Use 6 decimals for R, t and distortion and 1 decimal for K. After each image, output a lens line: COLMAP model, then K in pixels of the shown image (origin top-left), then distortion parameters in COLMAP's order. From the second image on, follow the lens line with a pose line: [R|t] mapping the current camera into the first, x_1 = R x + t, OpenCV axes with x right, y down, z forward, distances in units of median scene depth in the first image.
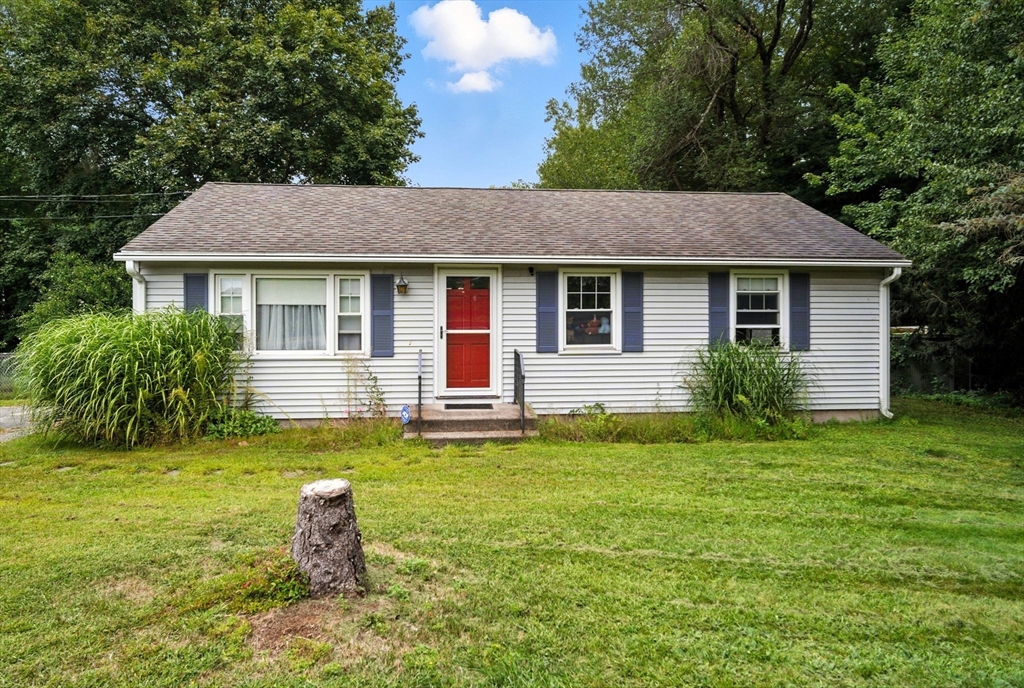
lens RADIAL K [[709.2, 0, 510.7], [0, 709.2, 292.9], [0, 0, 1]] dist [-0.010320, -0.000050]
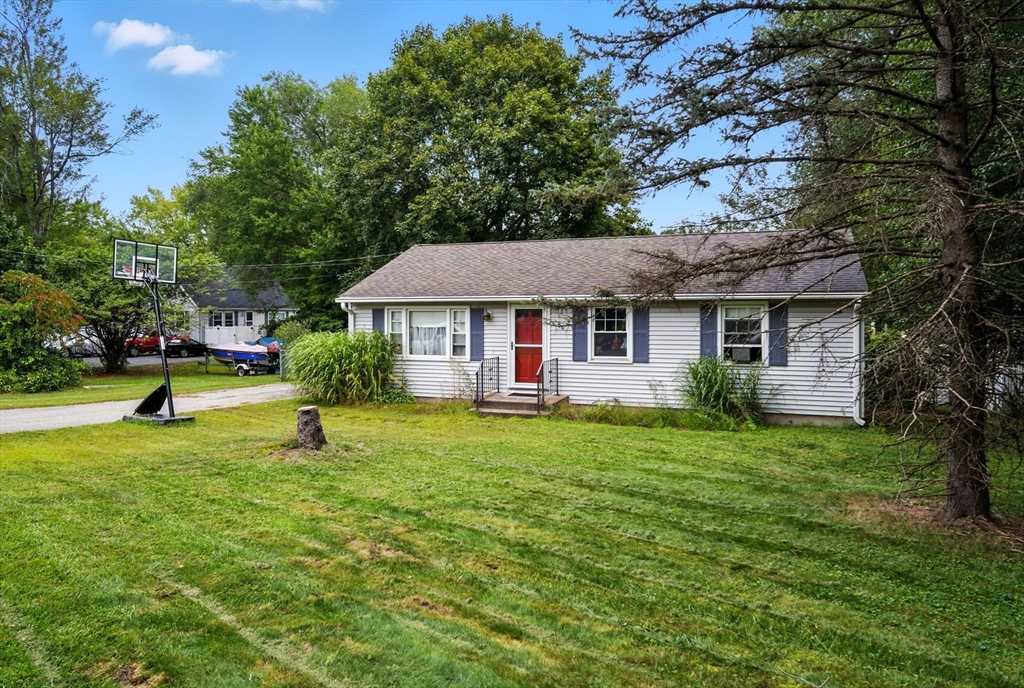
lens RADIAL K [[717.6, 0, 501.9], [0, 717.6, 295.5], [0, 0, 1]] dist [-0.009269, -0.001201]
pose [[0.879827, -0.013469, -0.475102, 0.613860], [0.011384, 0.999909, -0.007265, -0.041398], [0.475157, 0.000983, 0.879901, -0.366835]]
